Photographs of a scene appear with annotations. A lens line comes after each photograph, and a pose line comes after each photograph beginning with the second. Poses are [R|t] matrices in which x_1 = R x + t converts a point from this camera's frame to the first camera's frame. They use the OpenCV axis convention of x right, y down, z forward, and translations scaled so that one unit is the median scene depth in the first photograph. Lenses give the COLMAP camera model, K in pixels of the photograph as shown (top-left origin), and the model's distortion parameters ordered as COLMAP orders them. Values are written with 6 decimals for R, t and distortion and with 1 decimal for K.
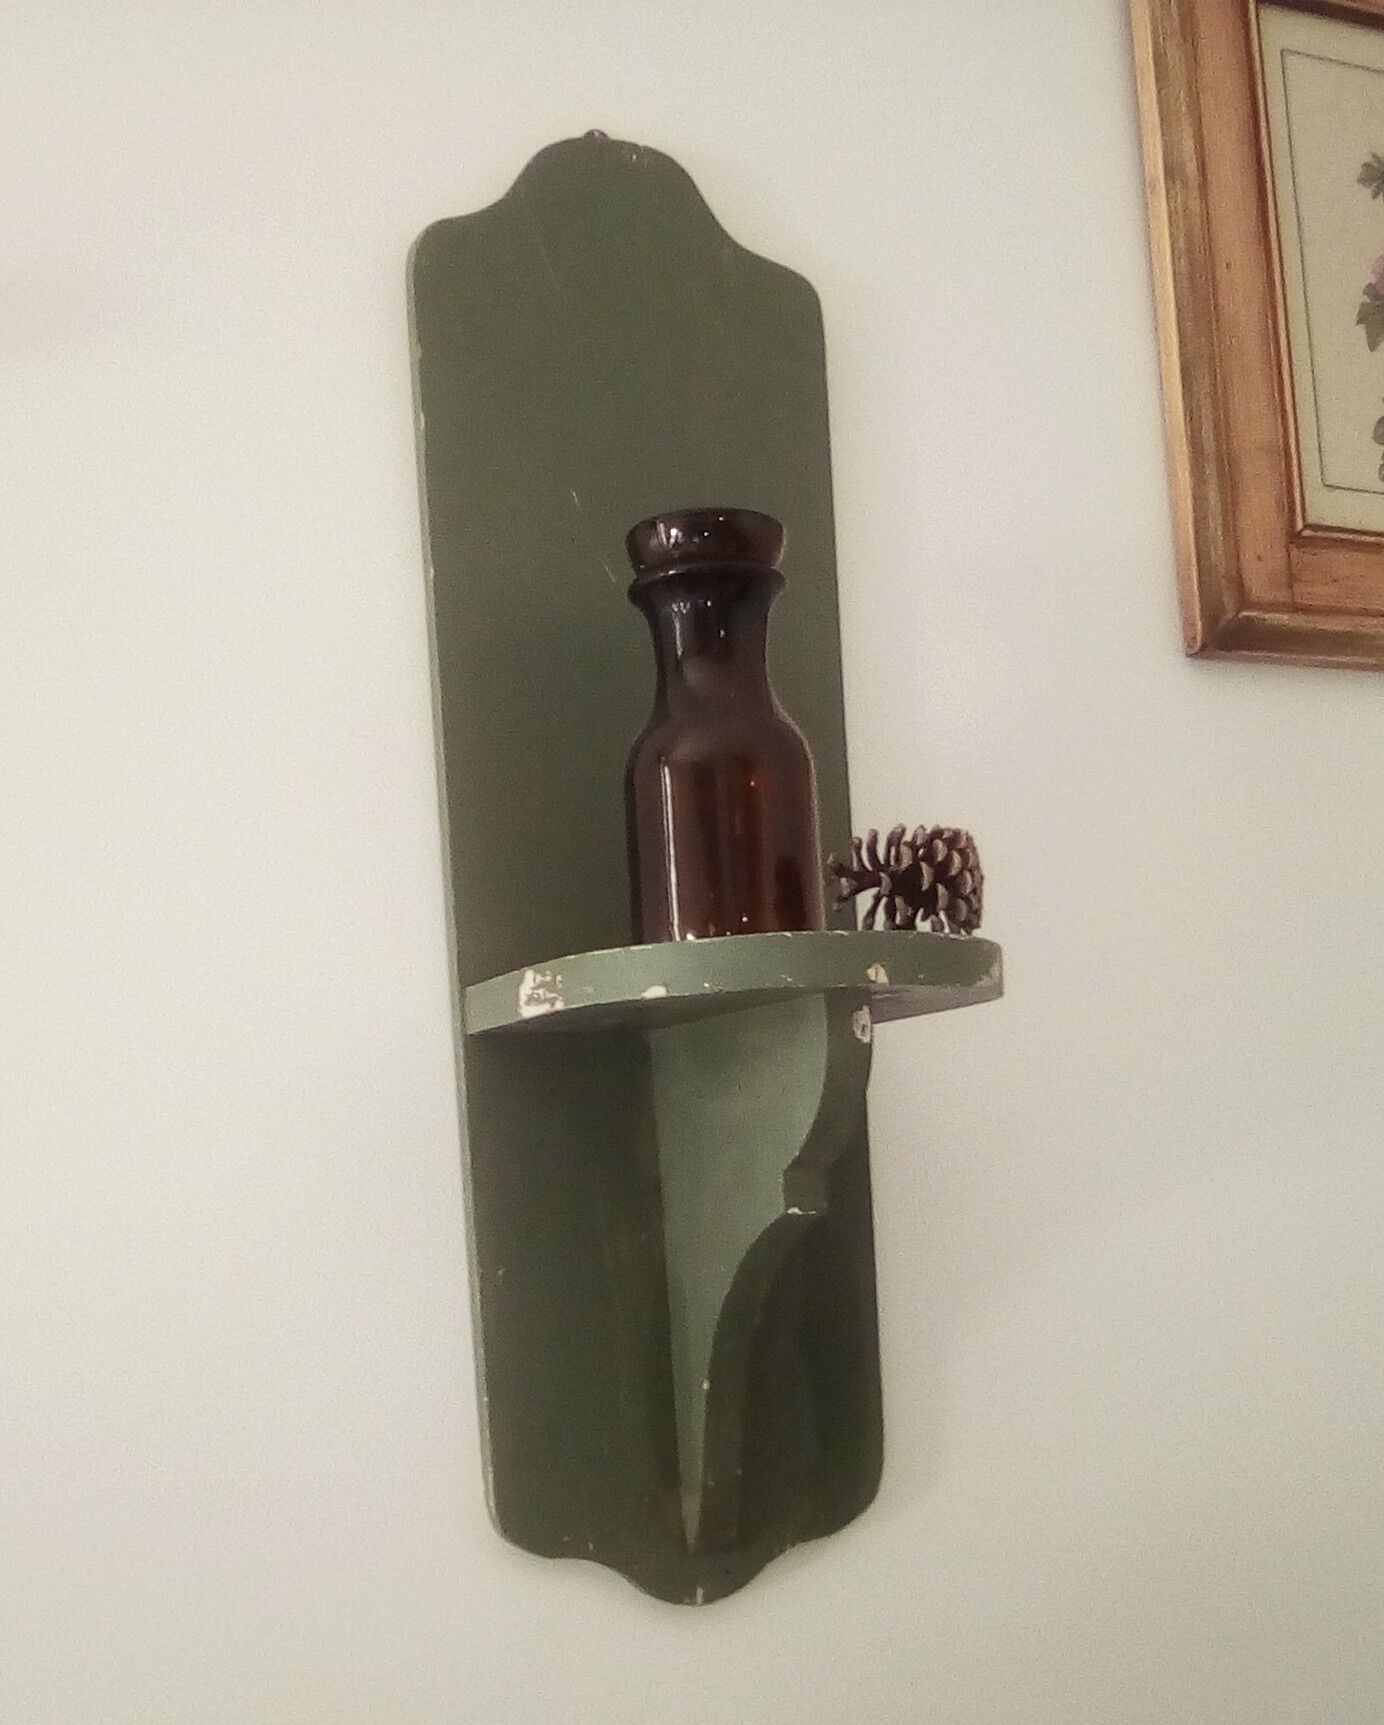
lens RADIAL K [[1869.4, 0, 631.0], [0, 1869.4, 992.6], [0, 0, 1]] dist [0.001797, -0.035527]
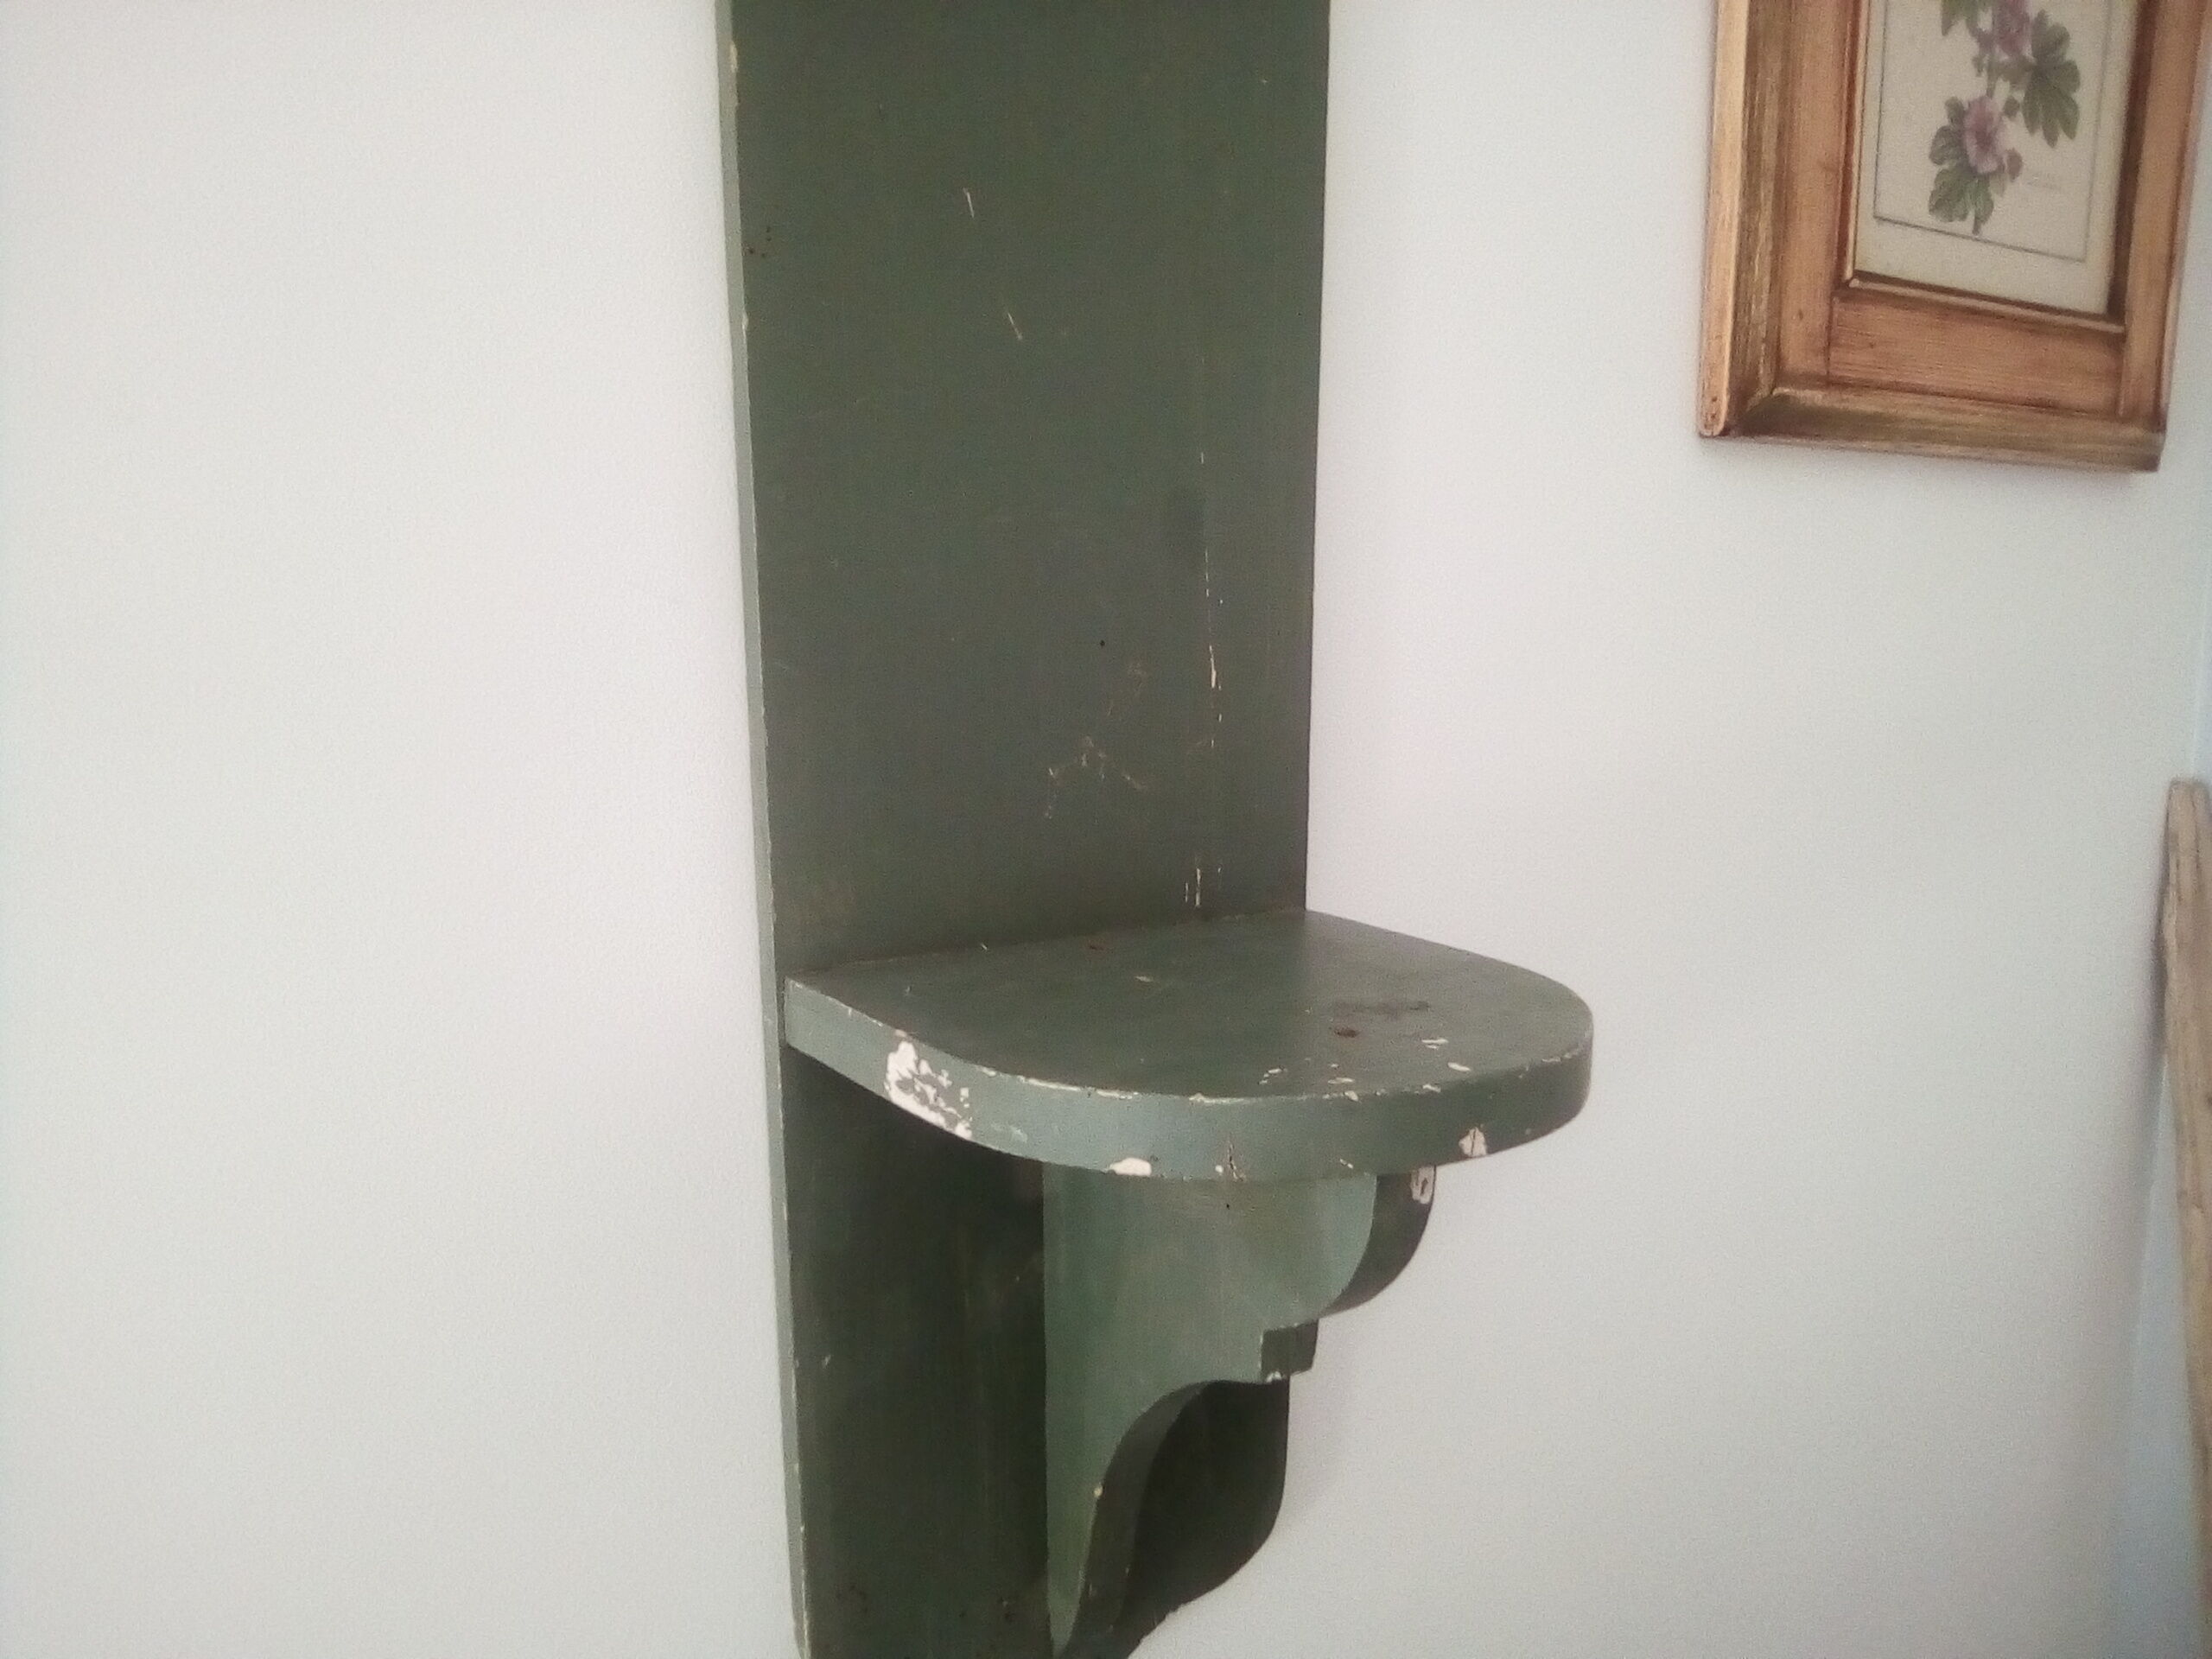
lens RADIAL K [[1695.6, 0, 1138.4], [0, 1695.6, 829.2], [0, 0, 1]] dist [-0.018179, -0.003024]
pose [[0.980930, 0.032398, 0.191643, -0.073336], [-0.075220, 0.972456, 0.220614, -0.176494], [-0.179216, -0.230822, 0.956349, 0.360034]]
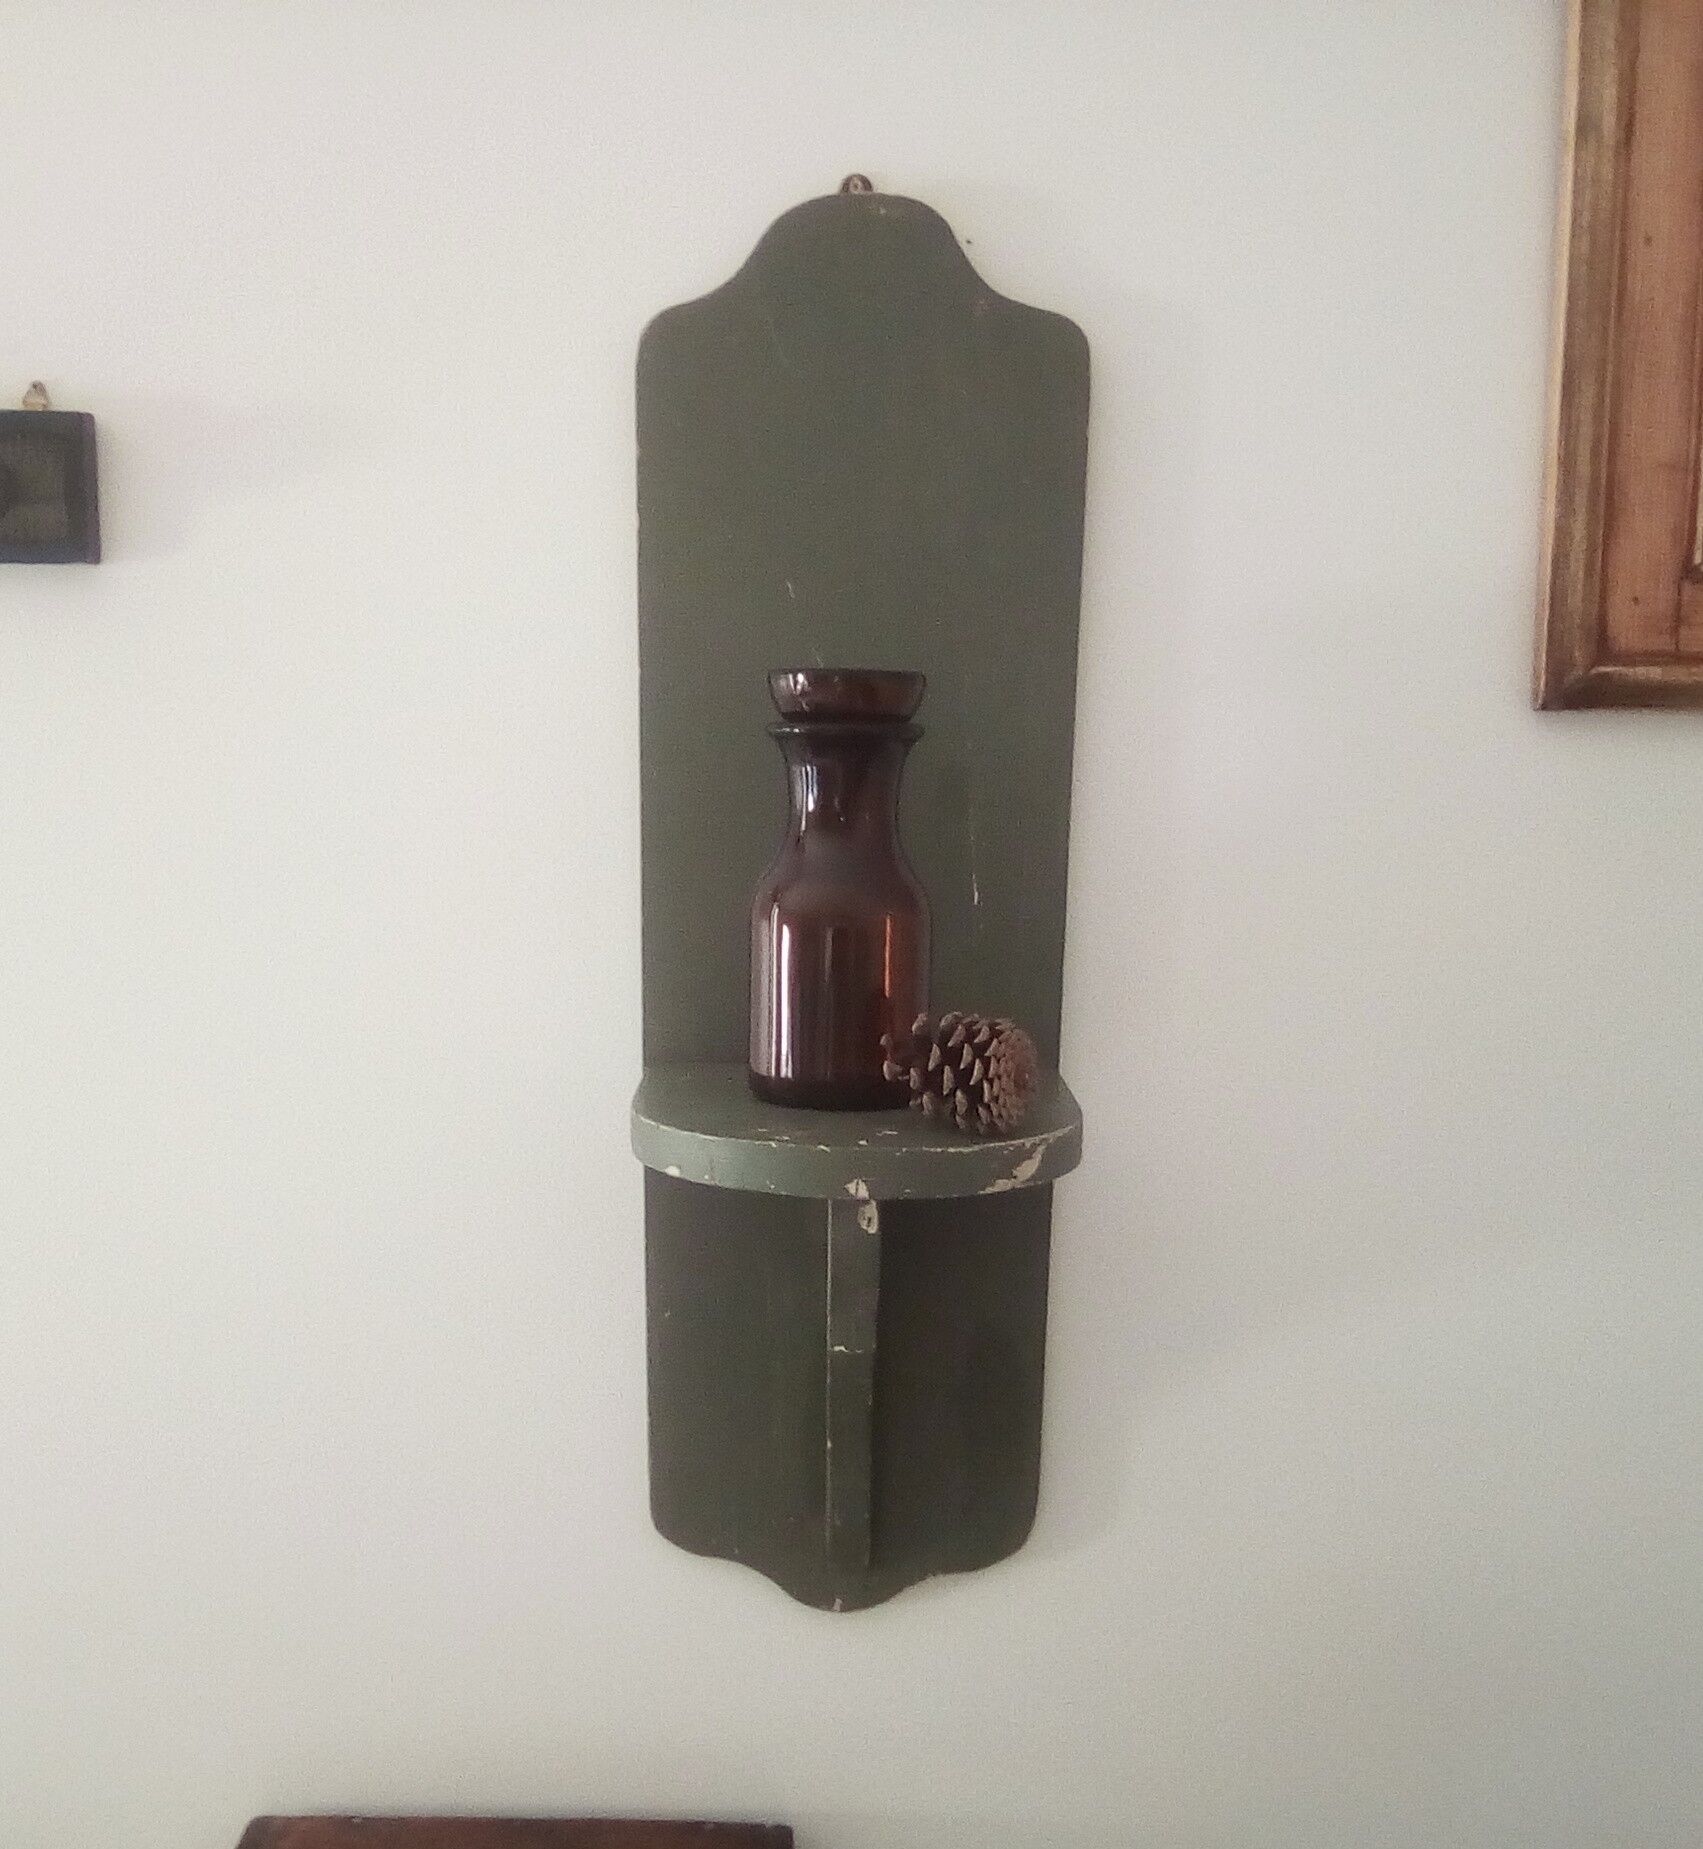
lens RADIAL K [[1843.5, 0, 855.1], [0, 1843.5, 968.7], [0, 0, 1]] dist [-0.012585, -0.017727]
pose [[0.928568, 0.112985, -0.353547, 0.358852], [-0.038015, 0.976483, 0.212216, -0.260308], [0.369210, -0.183616, 0.911026, 0.059483]]
